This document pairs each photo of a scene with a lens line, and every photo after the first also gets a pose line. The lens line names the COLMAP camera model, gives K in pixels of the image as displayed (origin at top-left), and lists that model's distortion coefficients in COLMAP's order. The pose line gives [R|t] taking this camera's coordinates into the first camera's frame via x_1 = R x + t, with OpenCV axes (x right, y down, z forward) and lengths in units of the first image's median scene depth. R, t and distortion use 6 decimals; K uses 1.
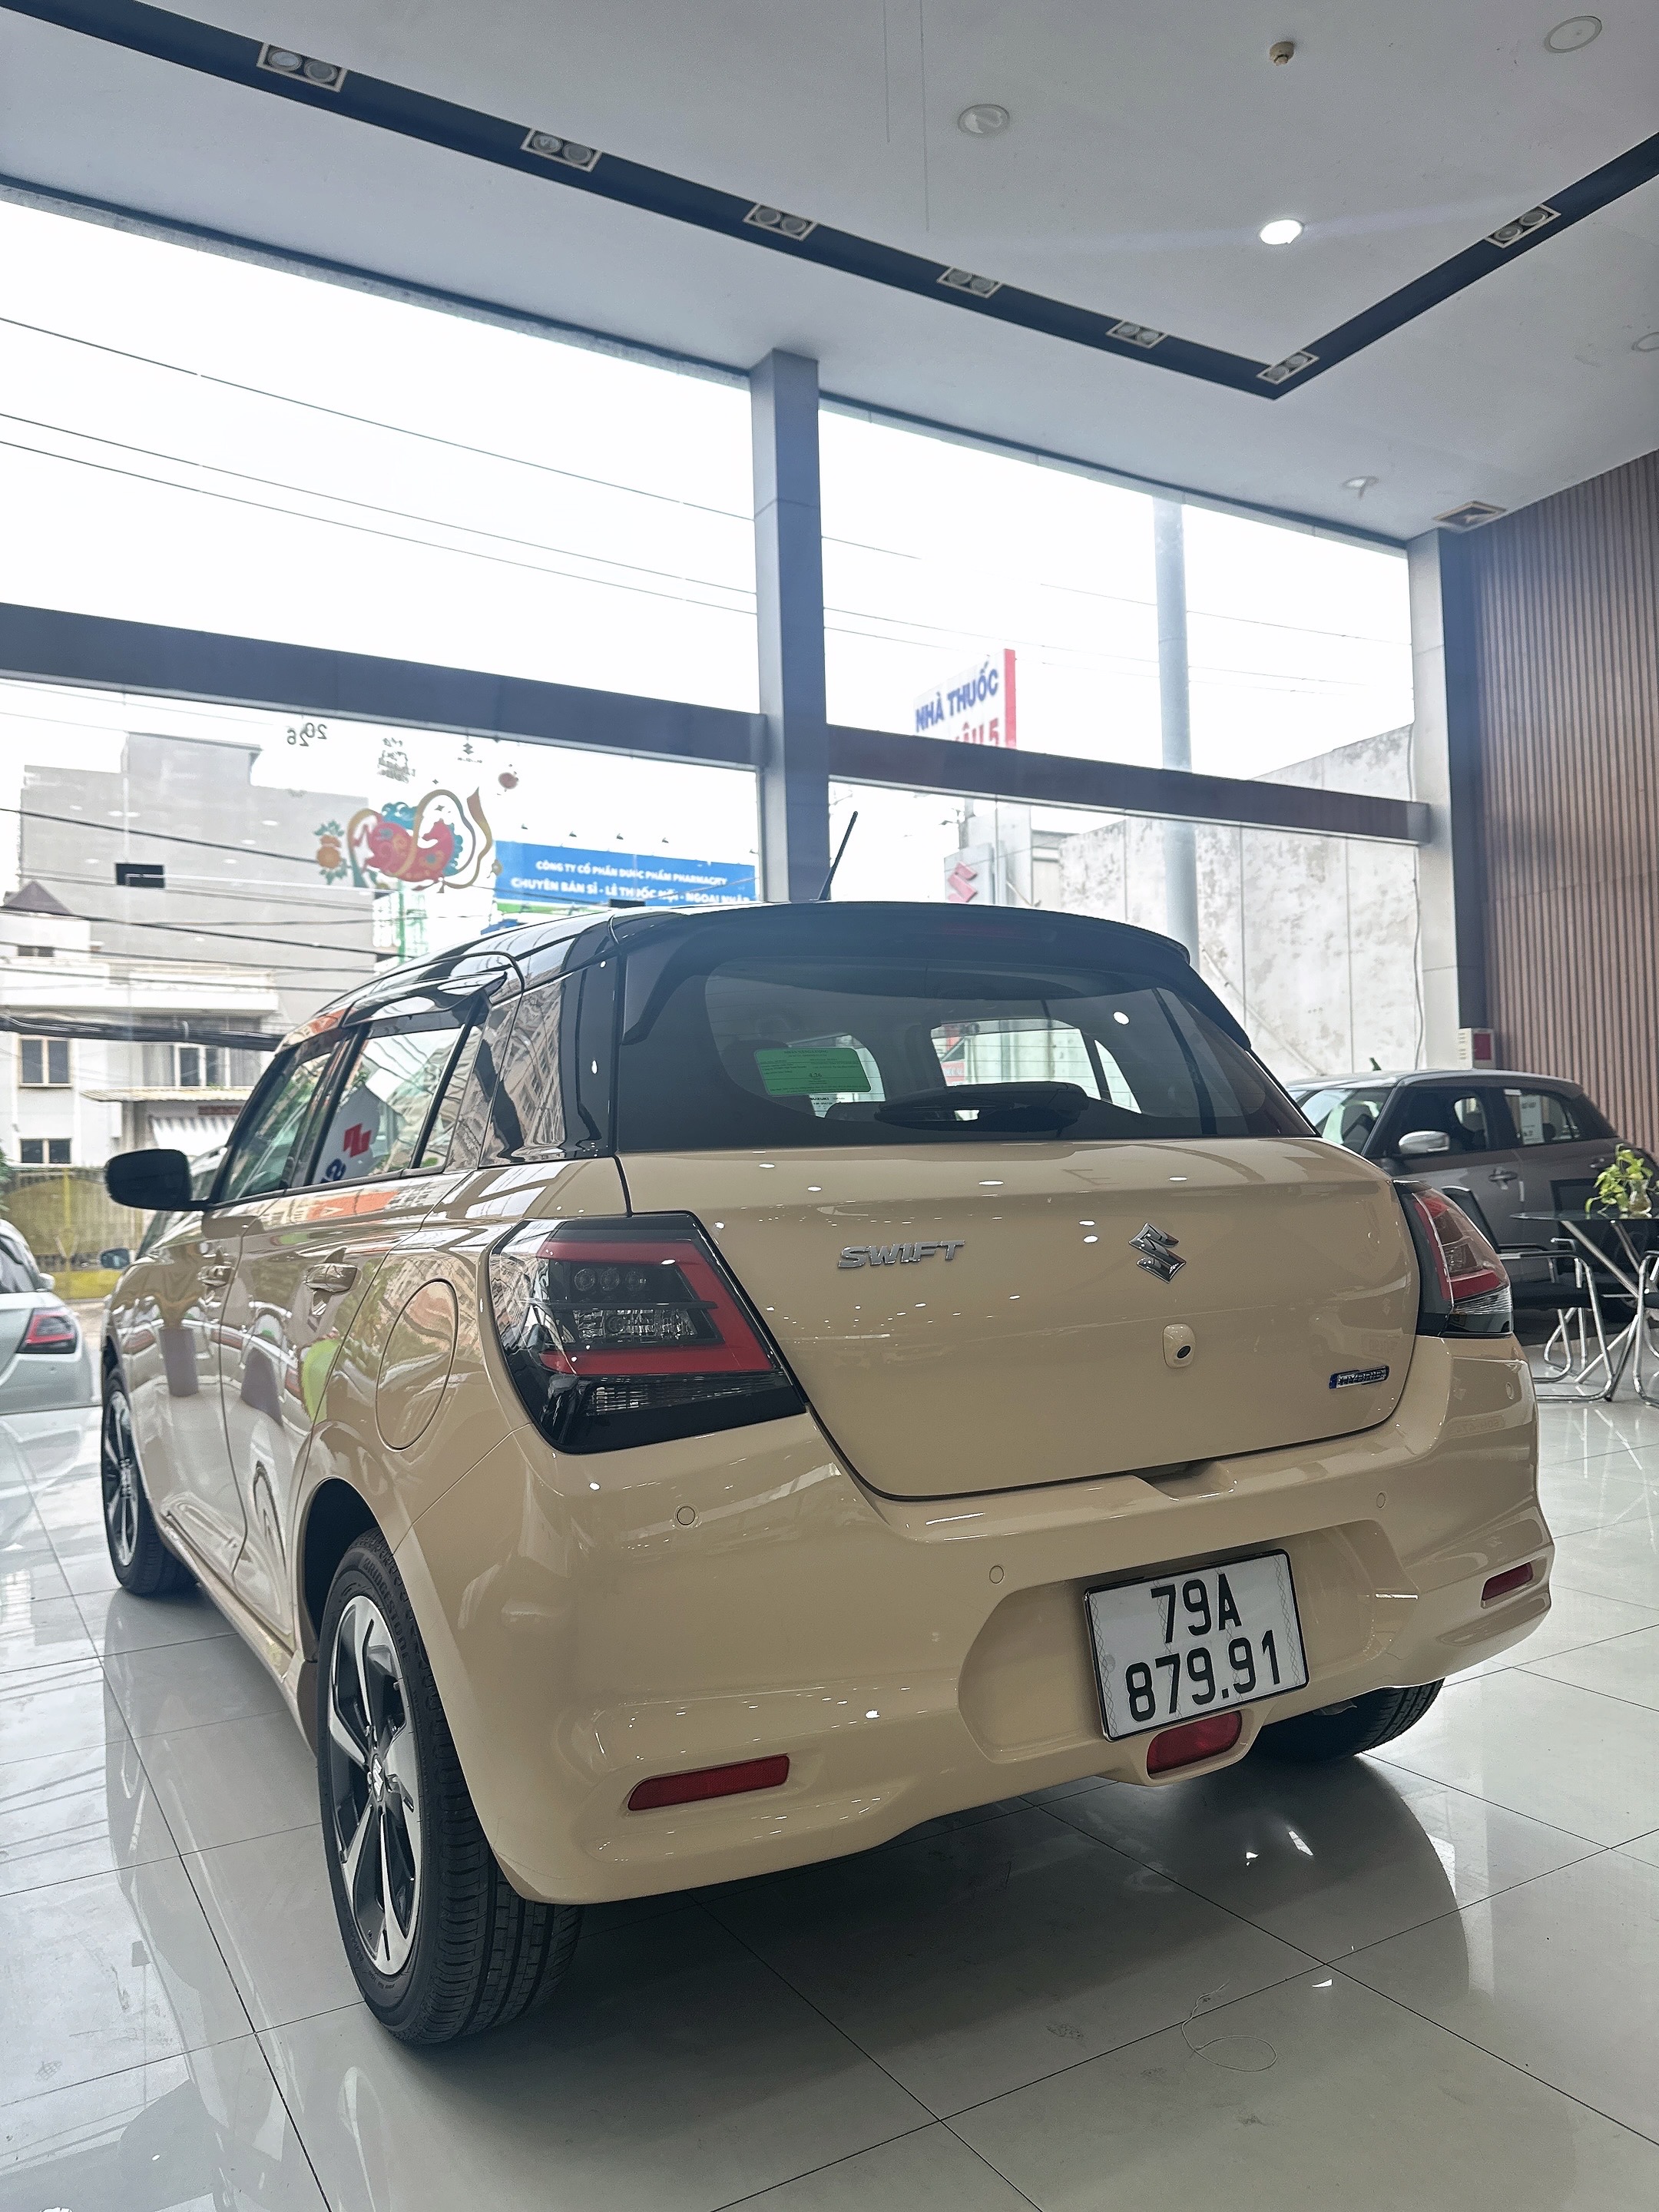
lens RADIAL K [[1549.7, 0, 867.8], [0, 1549.7, 1104.6], [0, 0, 1]] dist [0.021170, -0.046042]
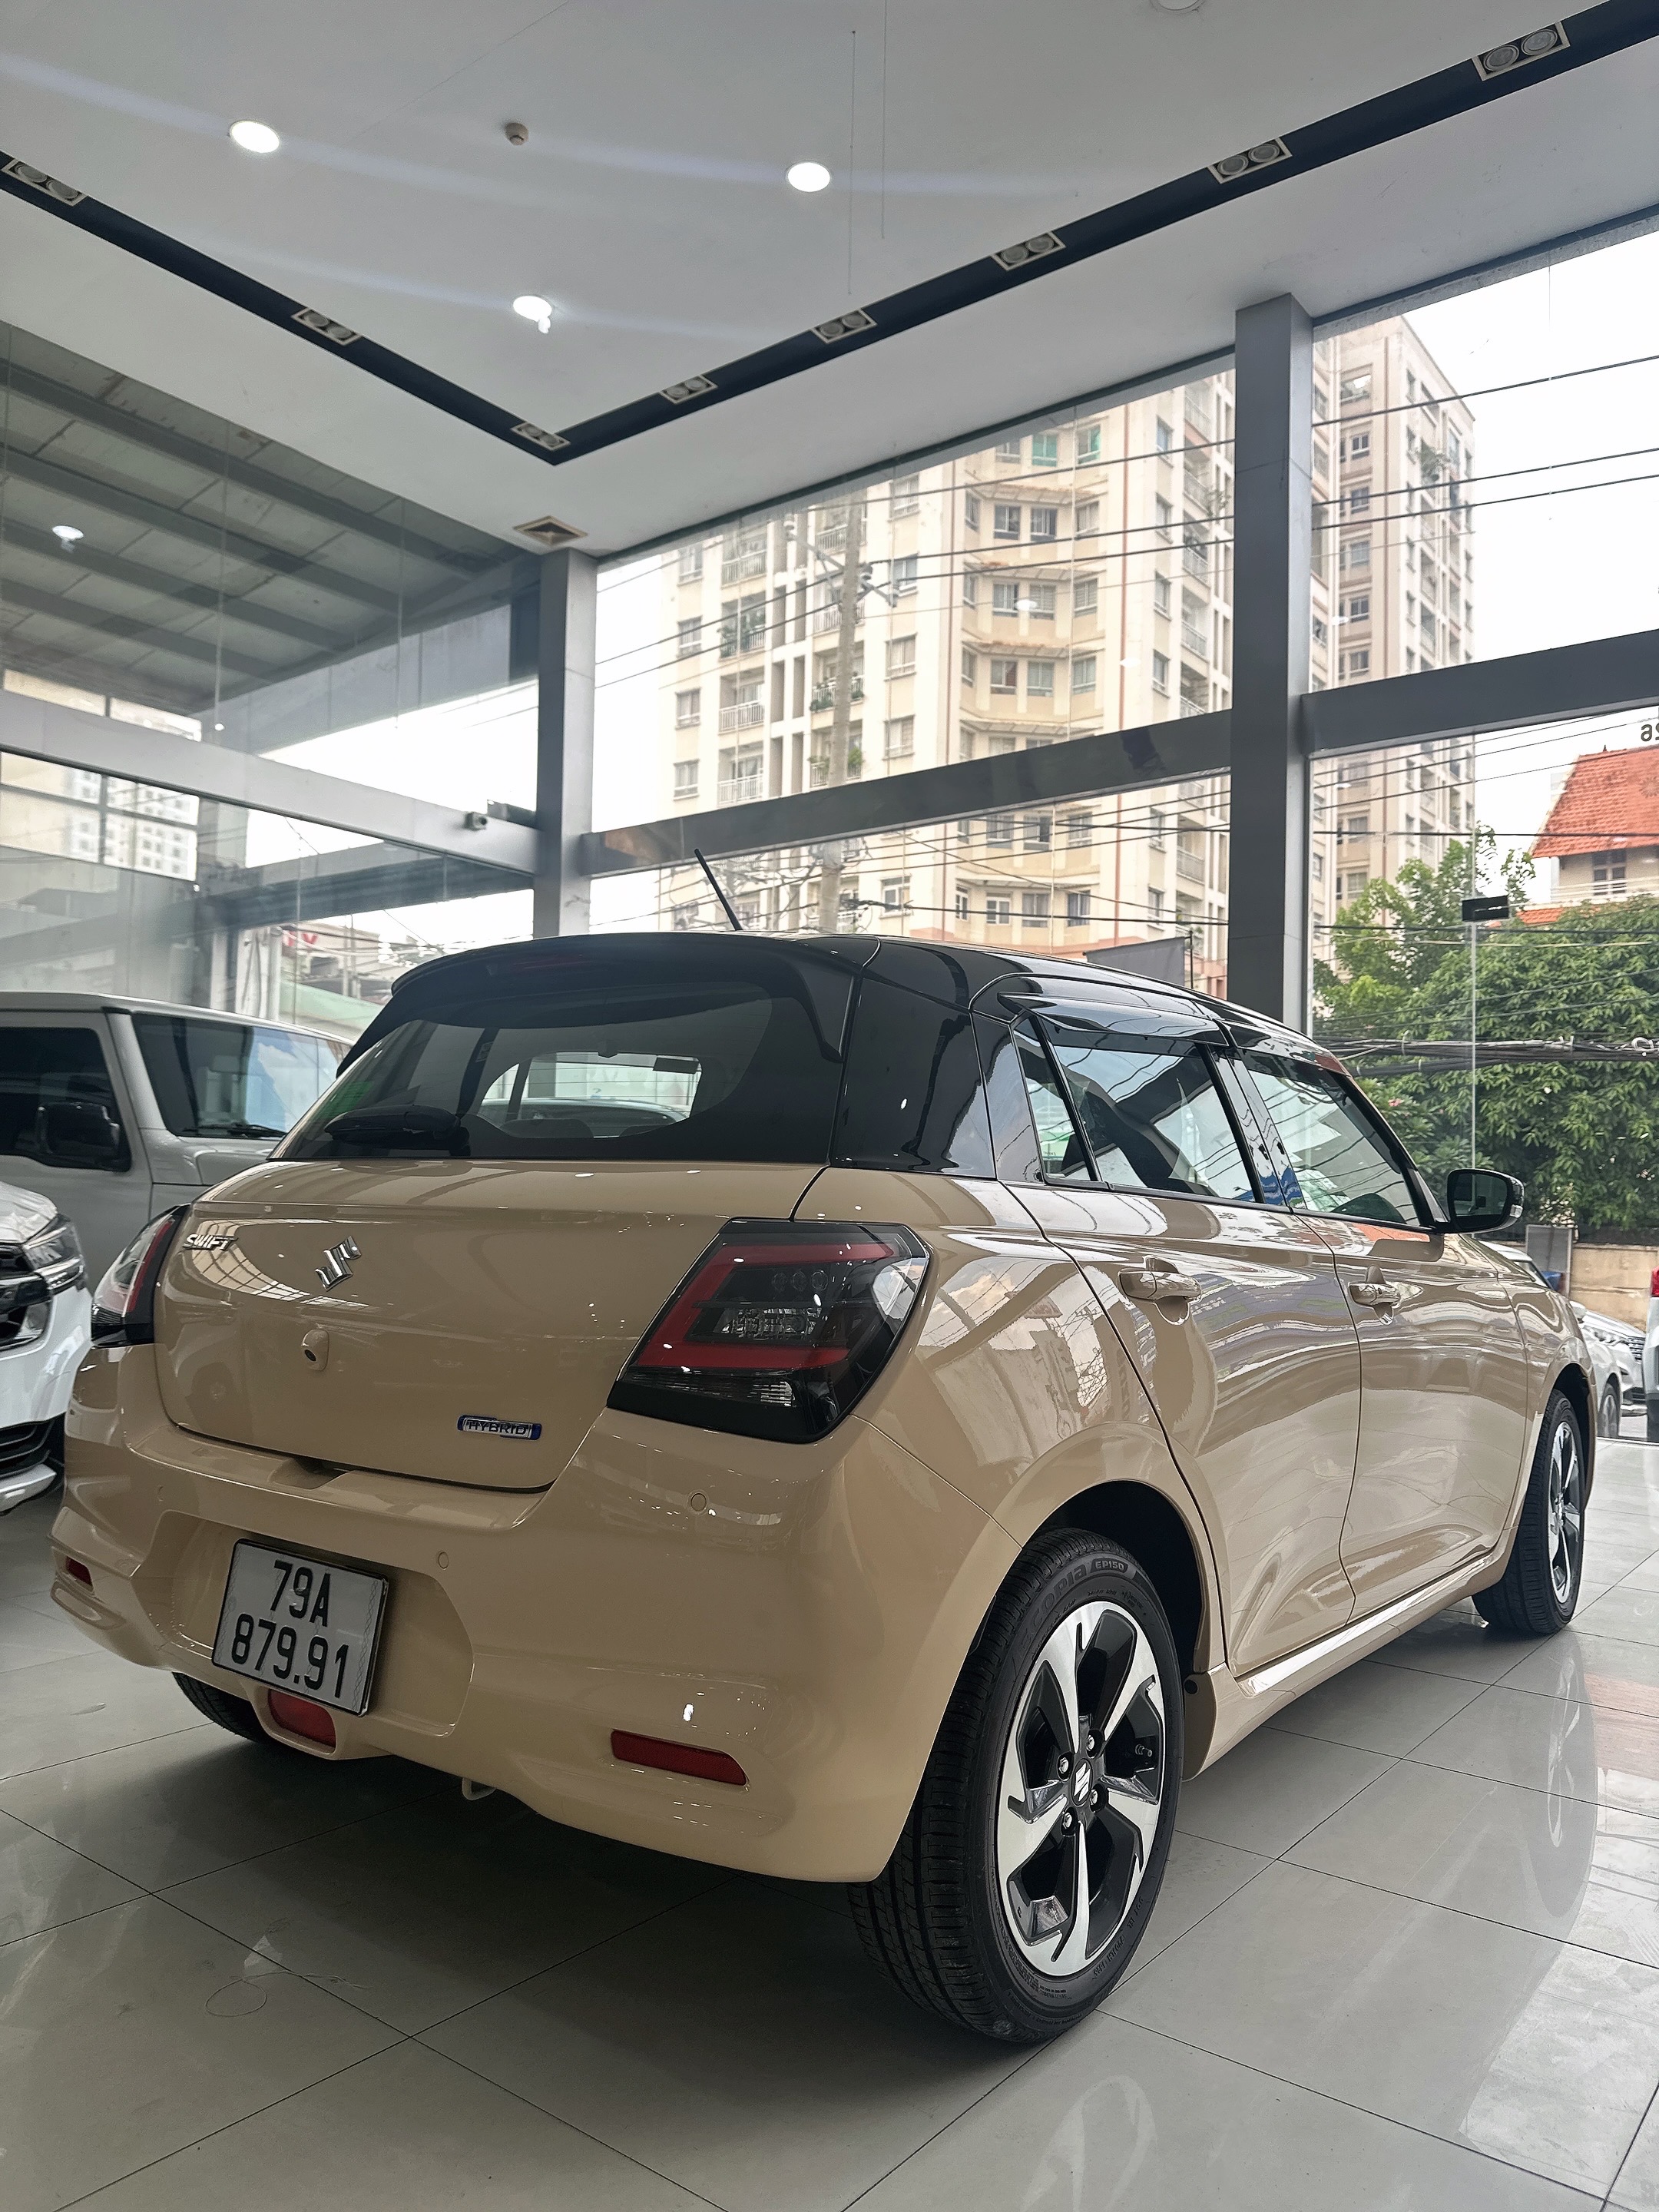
lens RADIAL K [[1549.7, 0, 828.4], [0, 1549.7, 1112.4], [0, 0, 1]] dist [0.021170, -0.046042]
pose [[0.354868, -0.025250, -0.934575, 1.335759], [0.010575, 0.999680, -0.022994, 0.019819], [0.934856, -0.001724, 0.355022, 0.946116]]
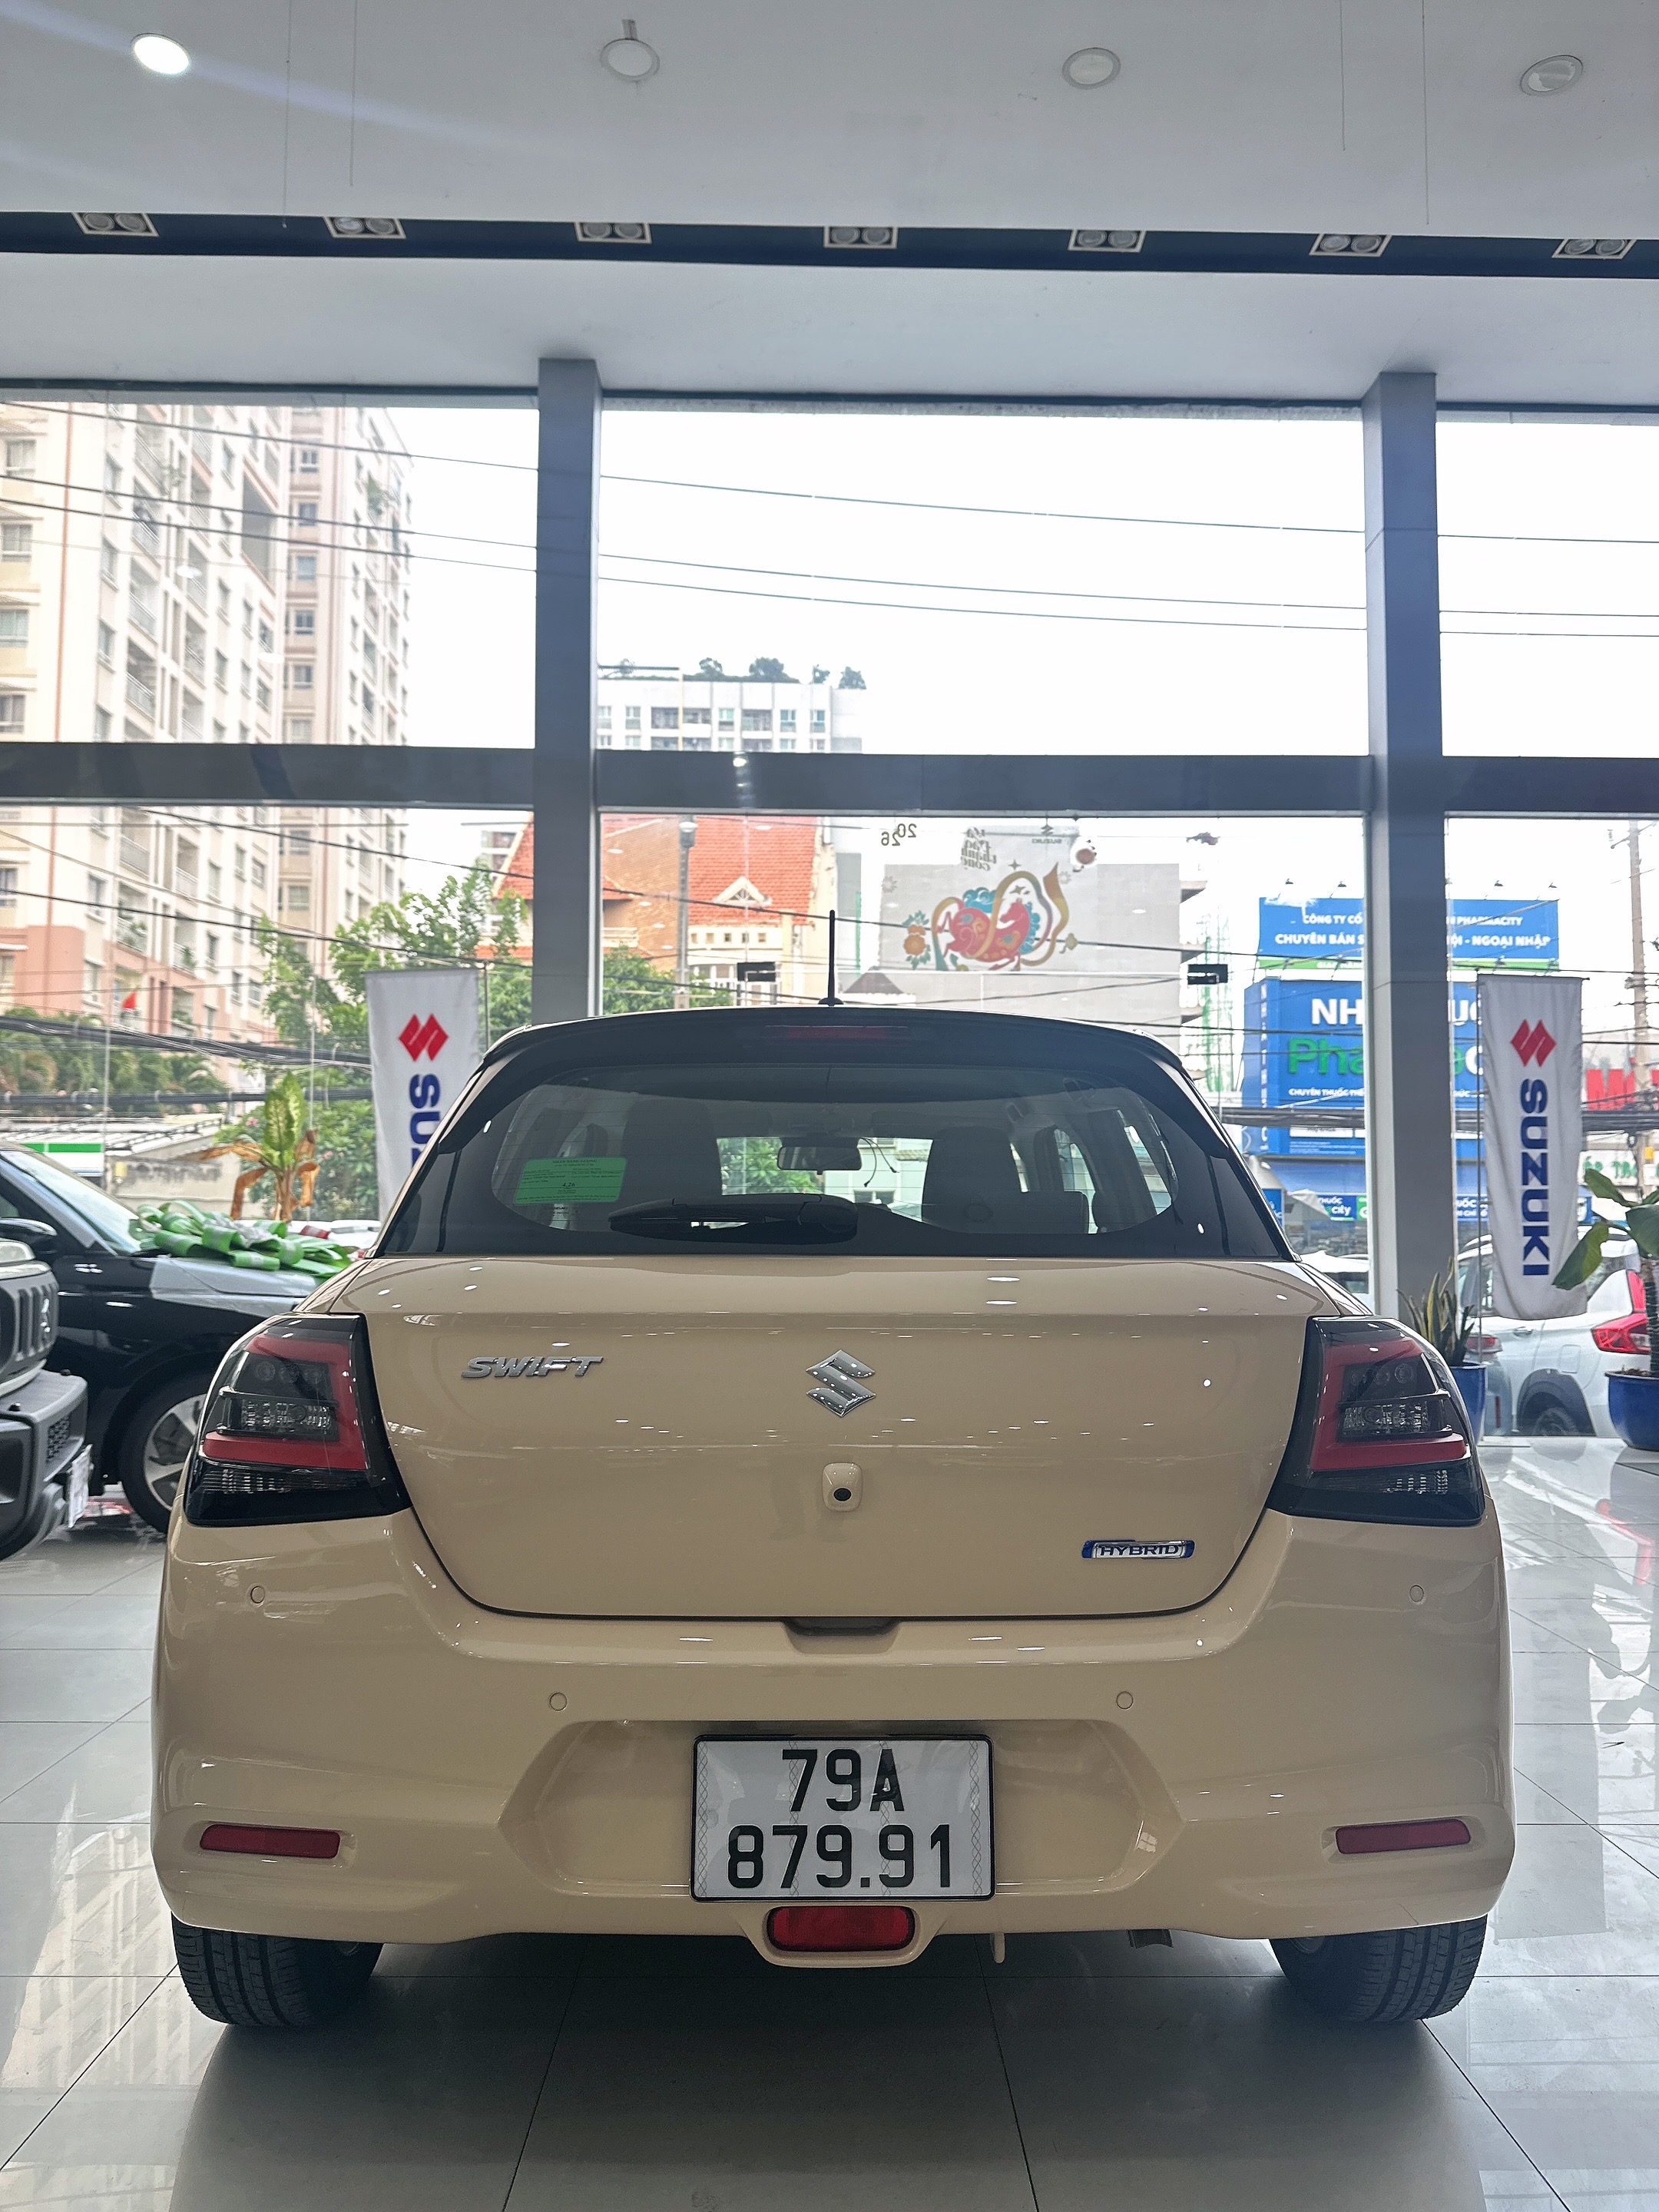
lens RADIAL K [[1549.7, 0, 846.7], [0, 1549.7, 1111.2], [0, 0, 1]] dist [0.021170, -0.046042]
pose [[0.863277, -0.010066, -0.504630, 0.667623], [-0.006426, 0.999501, -0.030930, -0.039474], [0.504690, 0.029944, 0.862781, 0.200038]]
